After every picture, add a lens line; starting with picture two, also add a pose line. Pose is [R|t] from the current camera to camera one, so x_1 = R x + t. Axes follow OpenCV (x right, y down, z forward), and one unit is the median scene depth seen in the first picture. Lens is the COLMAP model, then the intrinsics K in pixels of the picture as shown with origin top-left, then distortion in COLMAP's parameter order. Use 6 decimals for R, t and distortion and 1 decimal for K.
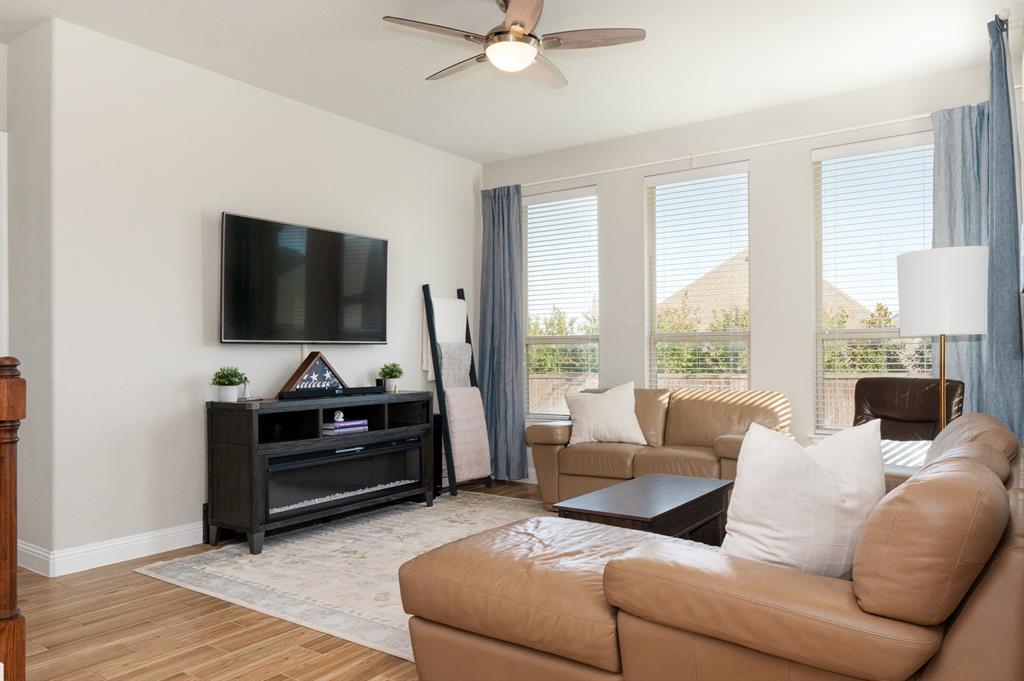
lens RADIAL K [[710.8, 0, 518.0], [0, 710.8, 327.5], [0, 0, 1]] dist [0.000605, -0.001193]
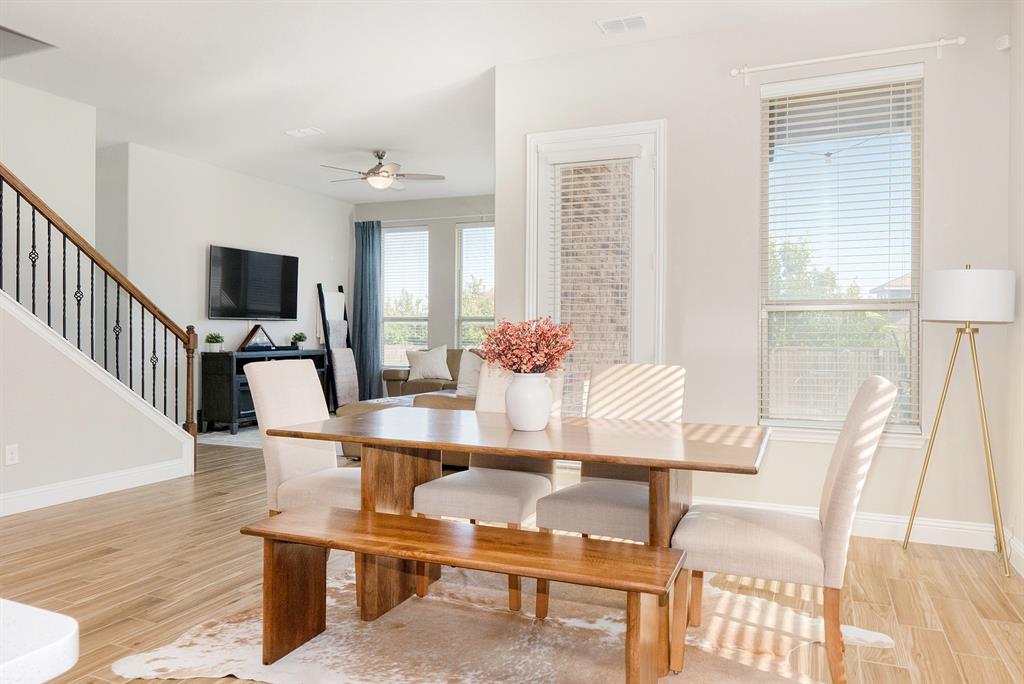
lens RADIAL K [[700.9, 0, 508.9], [0, 700.9, 331.2], [0, 0, 1]] dist [-0.001247, -0.003522]
pose [[0.980111, 0.012852, 0.198031, -0.026437], [-0.020662, 0.999086, 0.037424, -0.023574], [-0.197369, -0.040771, 0.979481, -0.703310]]
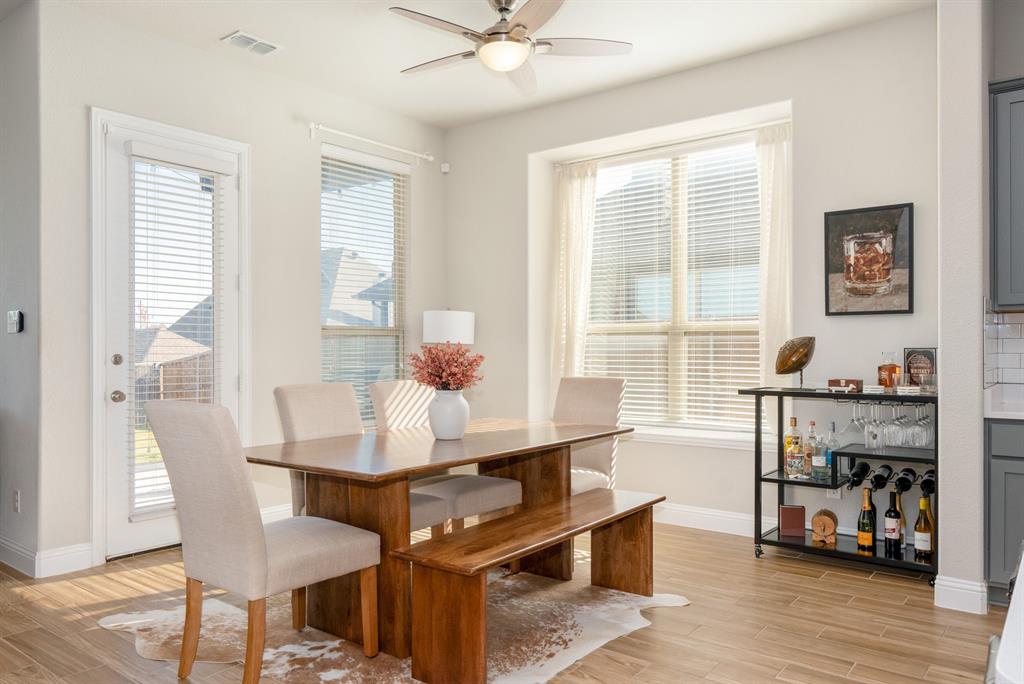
lens RADIAL K [[730.5, 0, 486.0], [0, 730.5, 345.2], [0, 0, 1]] dist [0.004359, 0.001989]
pose [[0.067676, 0.008942, 0.997667, -0.531420], [-0.032737, 0.999441, -0.006737, -0.009395], [-0.997170, -0.032205, 0.067931, -0.276556]]
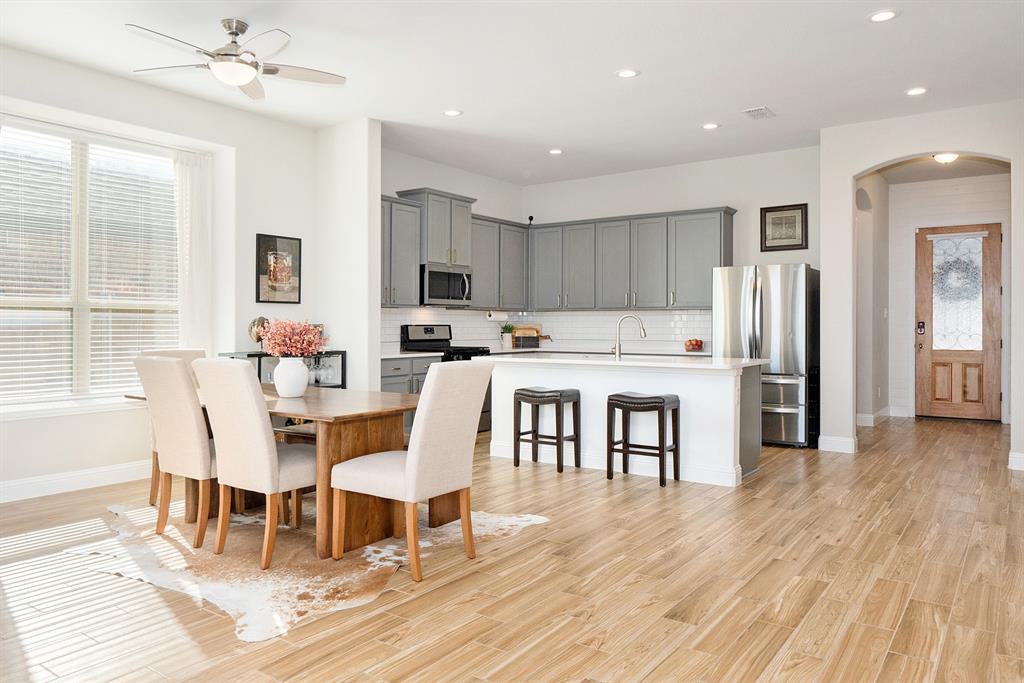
lens RADIAL K [[710.8, 0, 518.0], [0, 710.8, 328.5], [0, 0, 1]] dist [0.000605, -0.001193]
pose [[-0.999980, 0.004560, 0.004316, -0.149524], [0.004414, 0.999438, -0.033244, 0.022728], [-0.004465, -0.033224, -0.999438, 0.542039]]
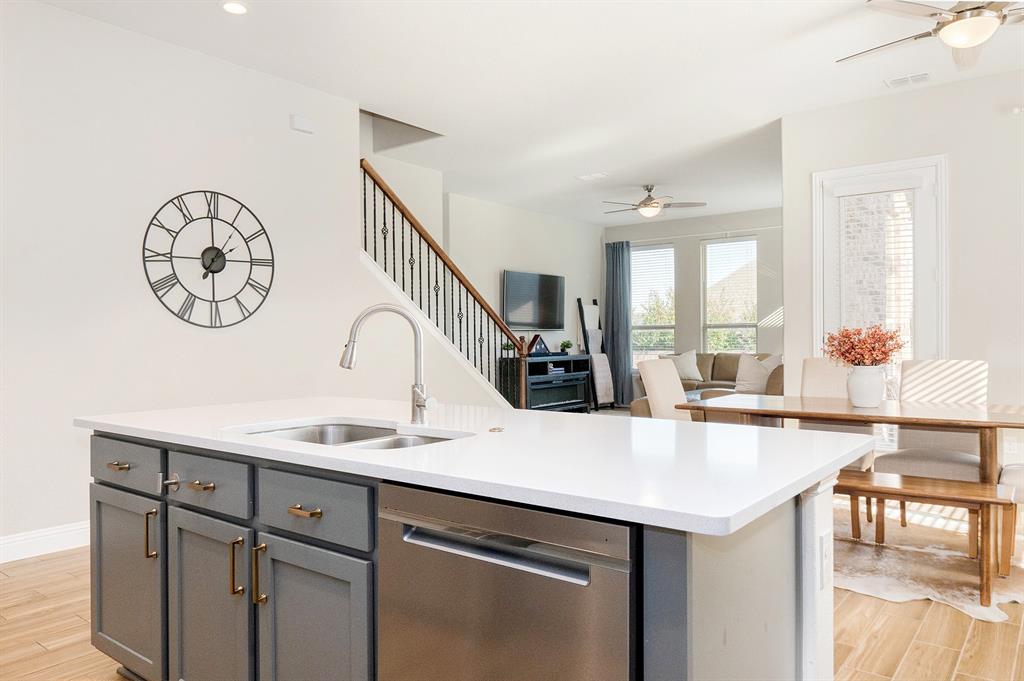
lens RADIAL K [[700.9, 0, 508.9], [0, 700.9, 329.7], [0, 0, 1]] dist [-0.001247, -0.003522]
pose [[0.997851, -0.005813, -0.065259, -0.218600], [0.007483, 0.999650, 0.025383, -0.028883], [0.065089, -0.025817, 0.997545, -0.931150]]
